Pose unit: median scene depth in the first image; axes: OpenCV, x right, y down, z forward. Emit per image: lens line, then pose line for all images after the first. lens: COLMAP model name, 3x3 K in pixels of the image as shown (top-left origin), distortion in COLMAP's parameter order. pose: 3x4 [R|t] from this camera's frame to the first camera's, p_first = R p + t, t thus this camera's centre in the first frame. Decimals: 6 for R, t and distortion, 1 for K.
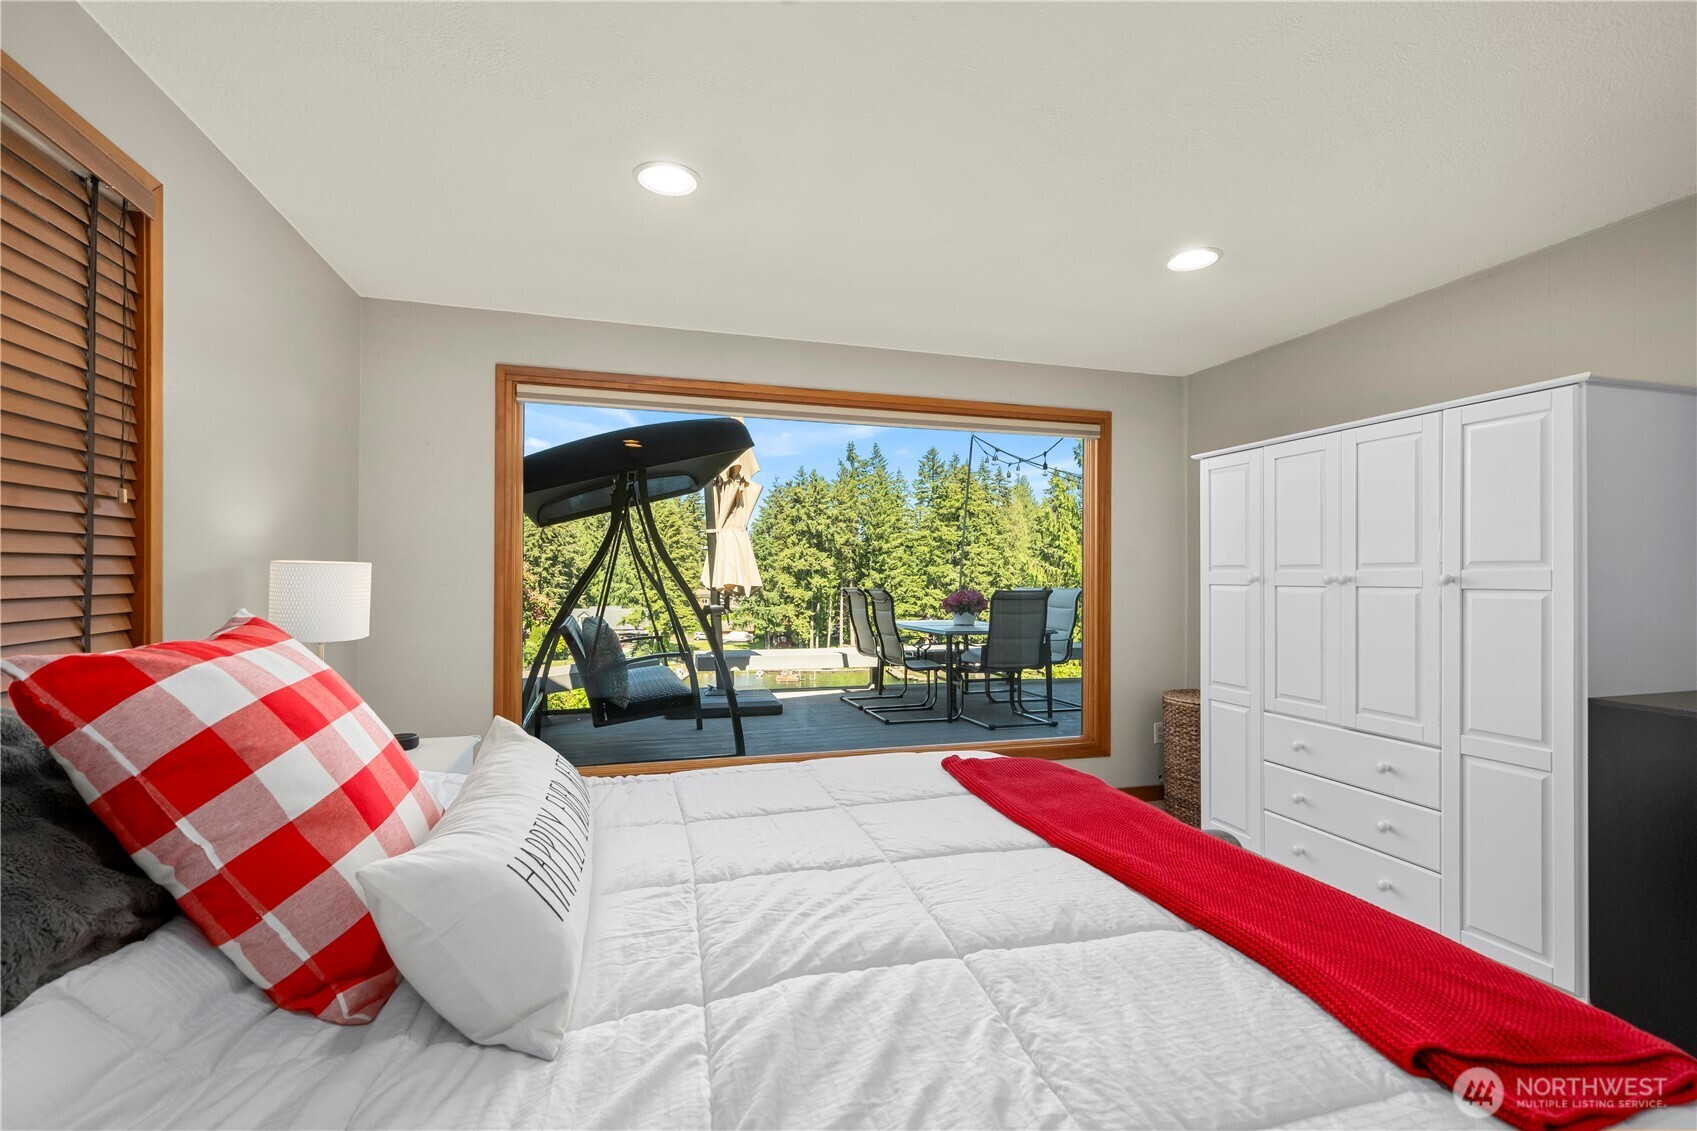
lens RADIAL K [[759.7, 0, 848.5], [0, 759.7, 565.5], [0, 0, 1]] dist [0.001884, 0.000027]
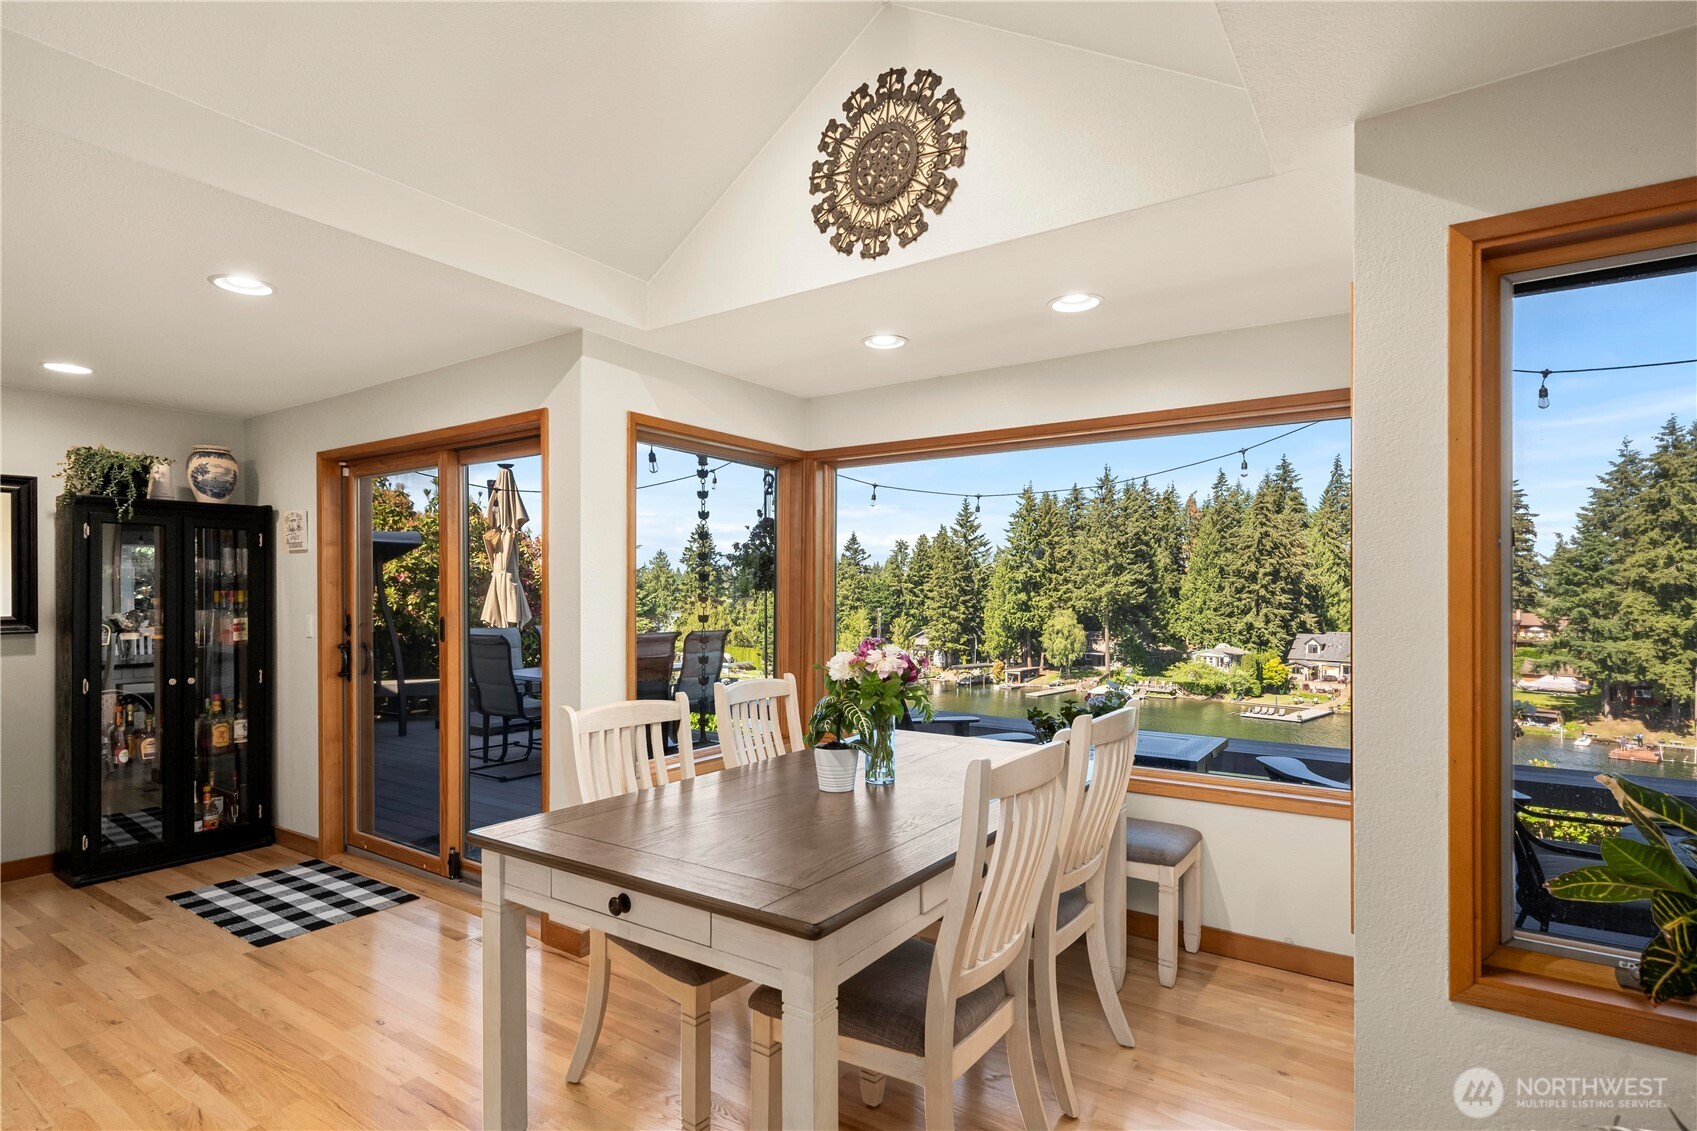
lens RADIAL K [[859.1, 0, 846.6], [0, 859.1, 586.3], [0, 0, 1]] dist [0.008787, 0.000598]
pose [[0.636188, -0.007094, -0.771501, 0.056177], [0.011531, 0.999933, 0.000315, -0.000948], [0.771448, -0.009096, 0.636228, 0.026694]]
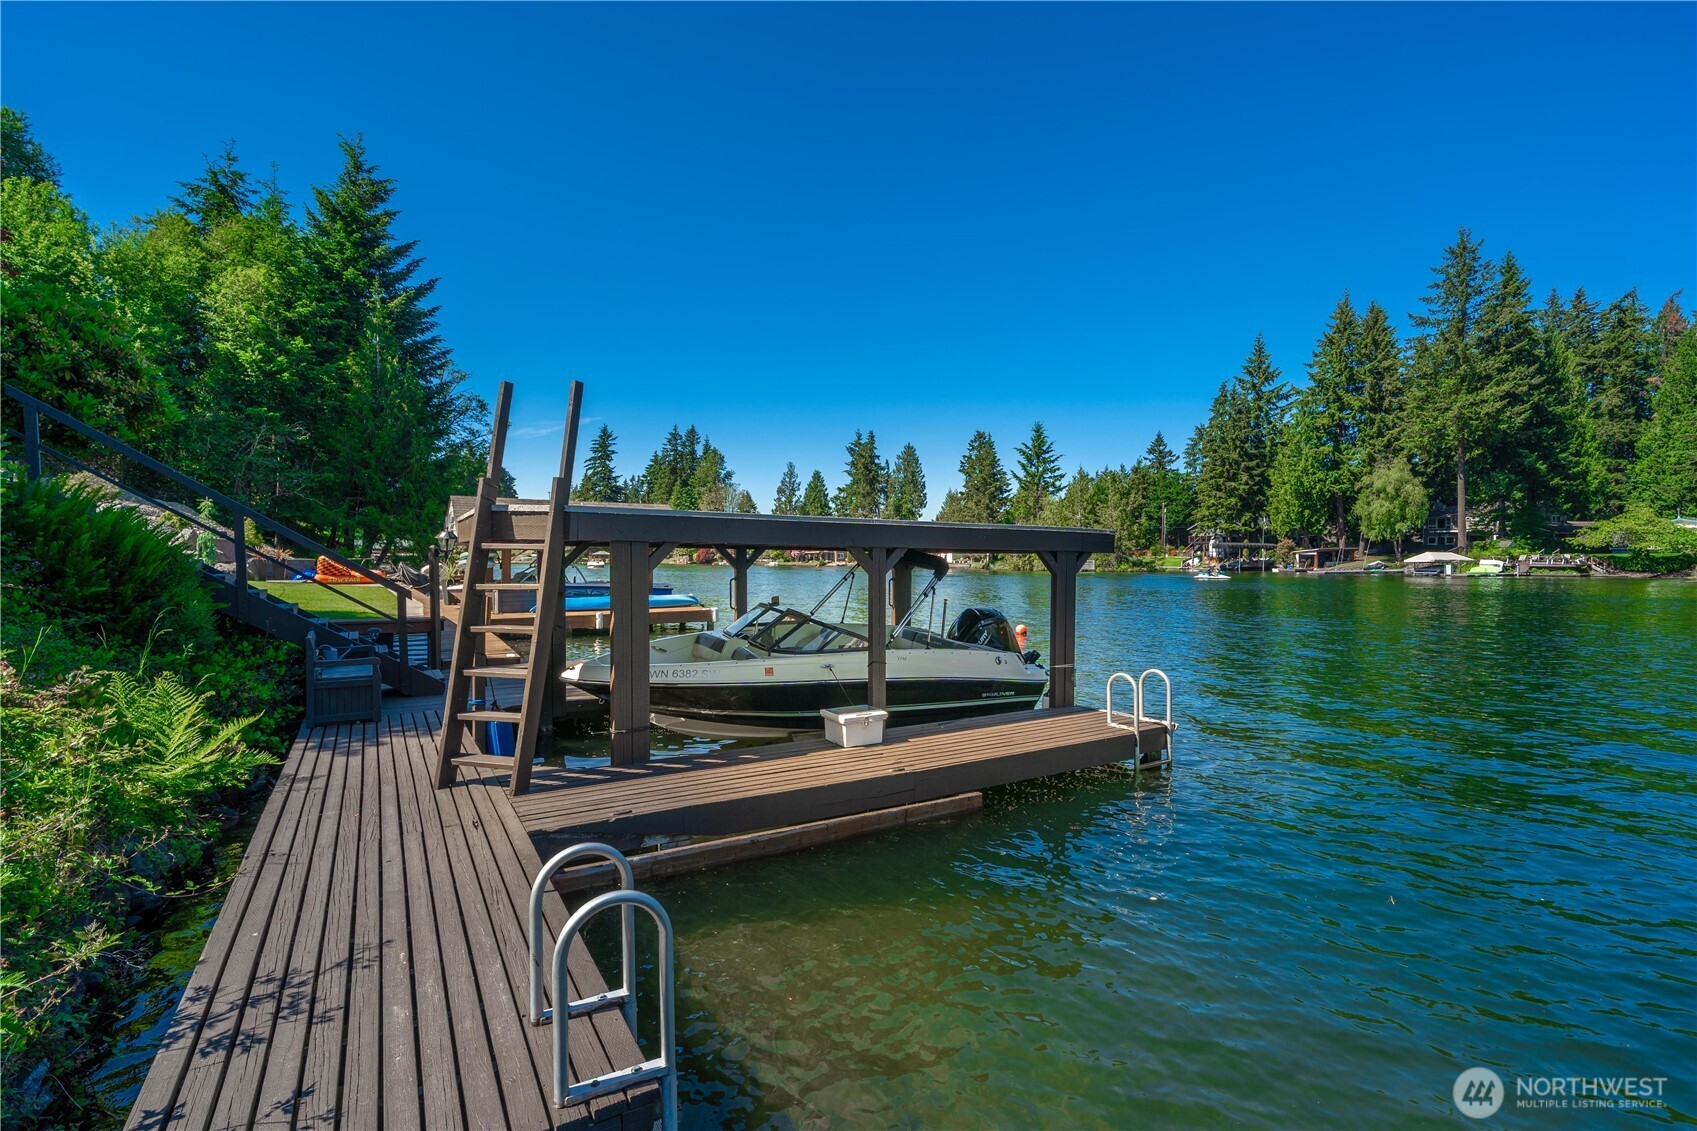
lens RADIAL K [[803.5, 0, 848.5], [0, 803.5, 565.5], [0, 0, 1]] dist [0.003392, 0.000547]
pose [[0.219273, 0.000154, -0.975664, -0.030584], [0.007267, 0.999972, 0.001791, 0.123060], [0.975637, -0.007483, 0.219265, 0.324432]]
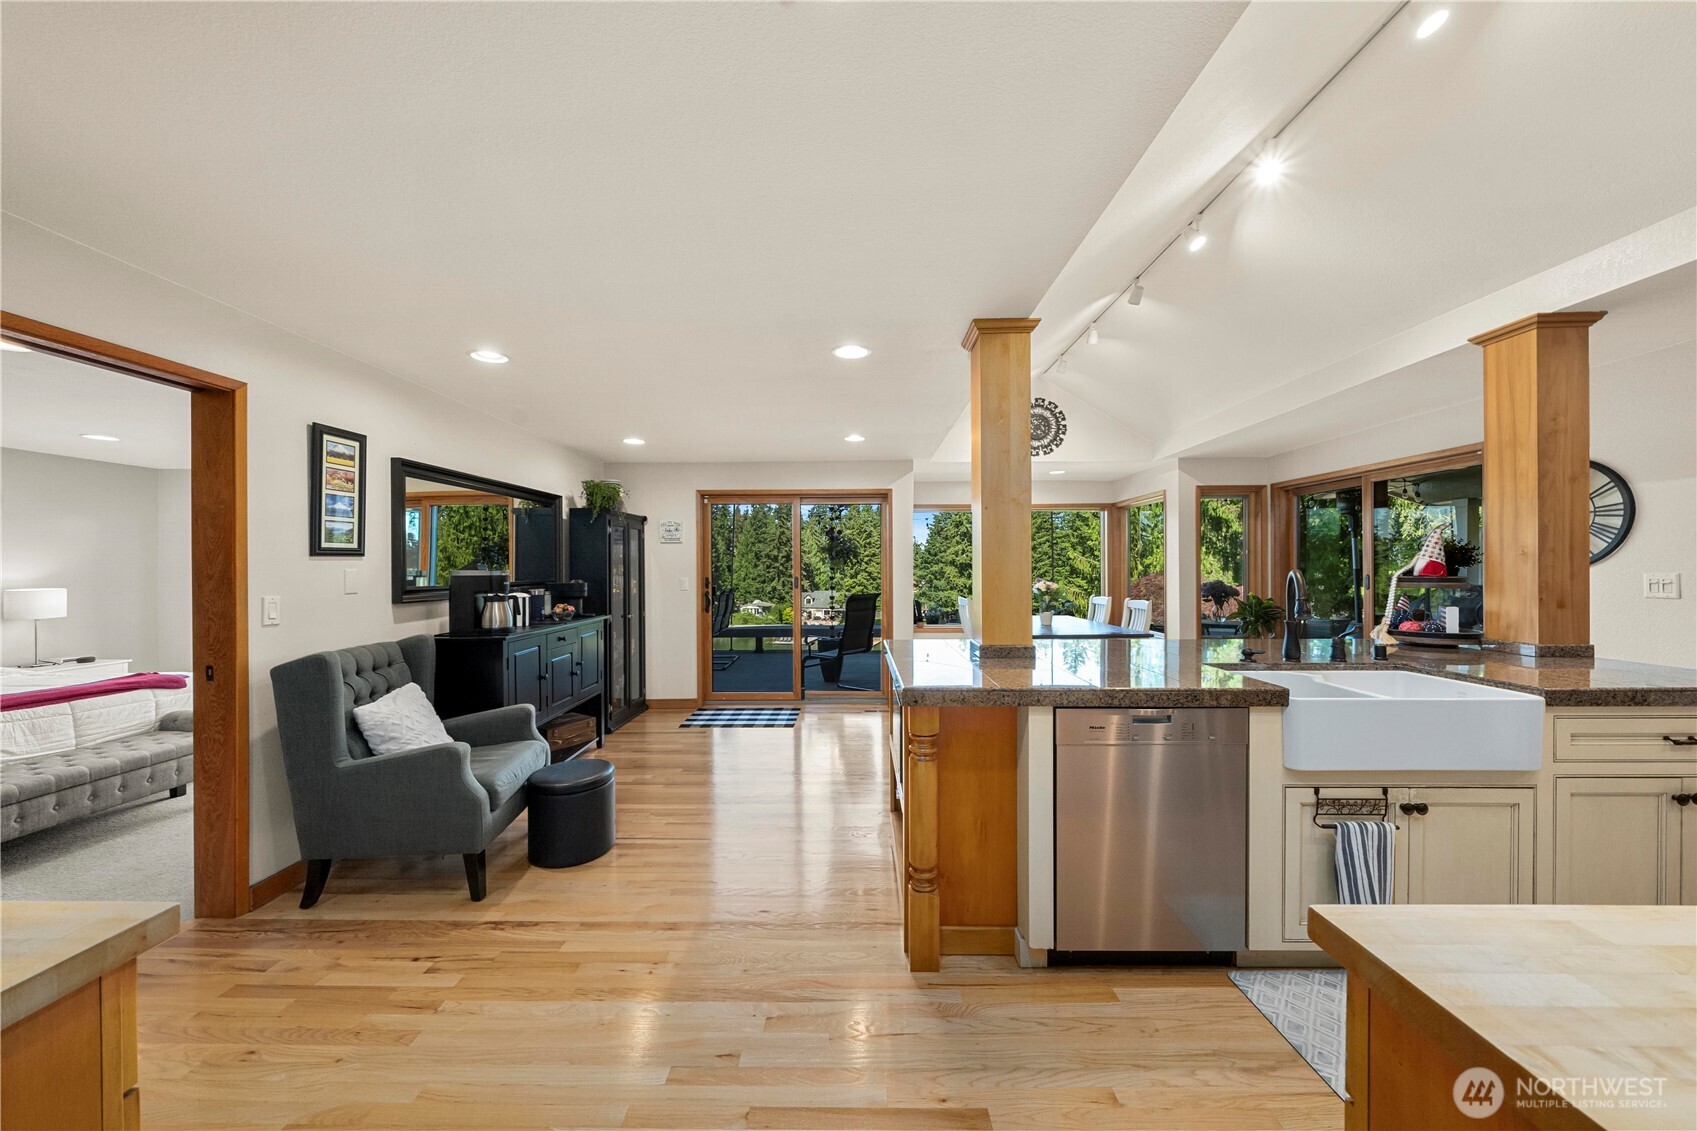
lens RADIAL K [[586.7, 0, 848.5], [0, 586.7, 565.5], [0, 0, 1]] dist [-0.000611, -0.000014]
pose [[0.956203, -0.008499, -0.292581, 0.041917], [0.011577, 0.999894, 0.008792, -0.001208], [0.292476, -0.011794, 0.956200, -0.002008]]
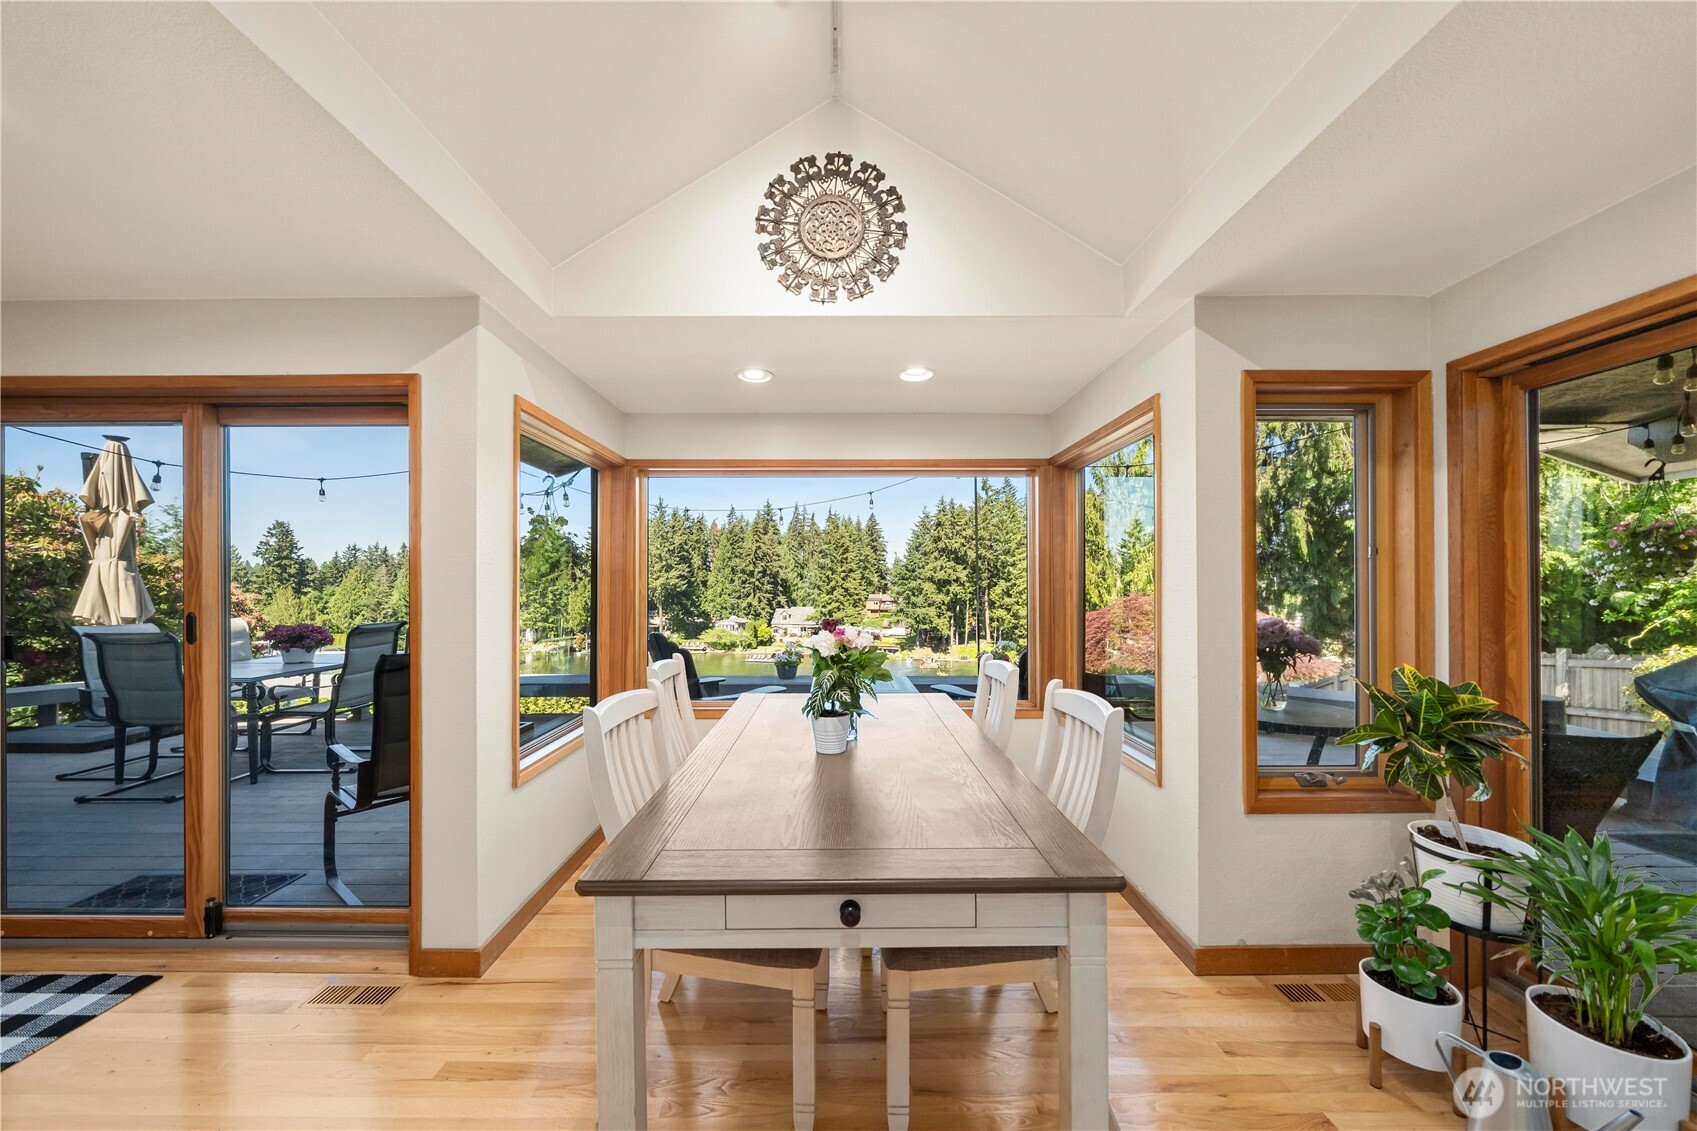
lens RADIAL K [[586.7, 0, 842.0], [0, 586.7, 577.4], [0, 0, 1]] dist [-0.000841, -0.000109]
pose [[0.961061, -0.005814, -0.276276, 0.046971], [0.006752, 0.999974, 0.002444, -0.000926], [0.276255, -0.004214, 0.961075, 0.024533]]
